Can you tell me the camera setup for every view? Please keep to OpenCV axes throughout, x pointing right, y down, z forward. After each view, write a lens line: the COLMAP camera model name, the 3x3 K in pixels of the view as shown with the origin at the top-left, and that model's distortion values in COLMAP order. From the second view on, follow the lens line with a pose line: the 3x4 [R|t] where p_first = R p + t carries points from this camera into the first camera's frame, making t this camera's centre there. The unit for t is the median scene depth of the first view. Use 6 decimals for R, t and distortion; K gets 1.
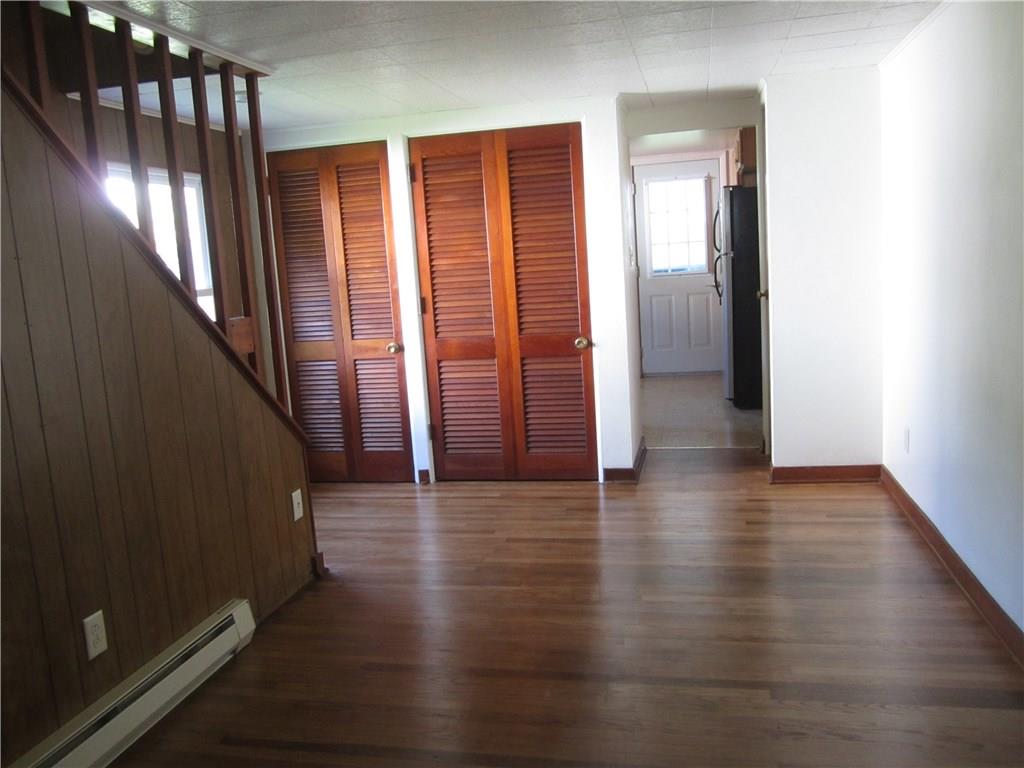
lens RADIAL K [[846.4, 0, 512.0], [0, 846.4, 384.0], [0, 0, 1]] dist [-0.048455, 0.020600]
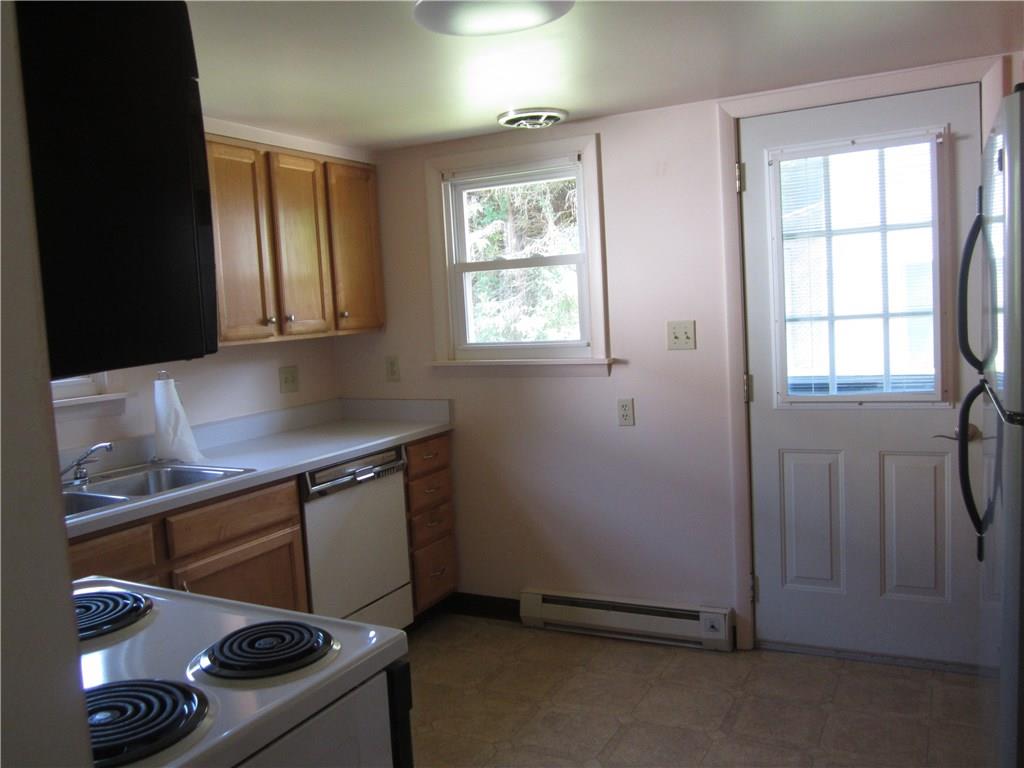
lens RADIAL K [[846.4, 0, 512.0], [0, 846.4, 384.0], [0, 0, 1]] dist [-0.048455, 0.020600]
pose [[0.967136, 0.030282, -0.252449, 0.142984], [-0.041046, 0.998454, -0.037477, -0.116143], [0.250924, 0.046608, 0.966884, 0.598752]]
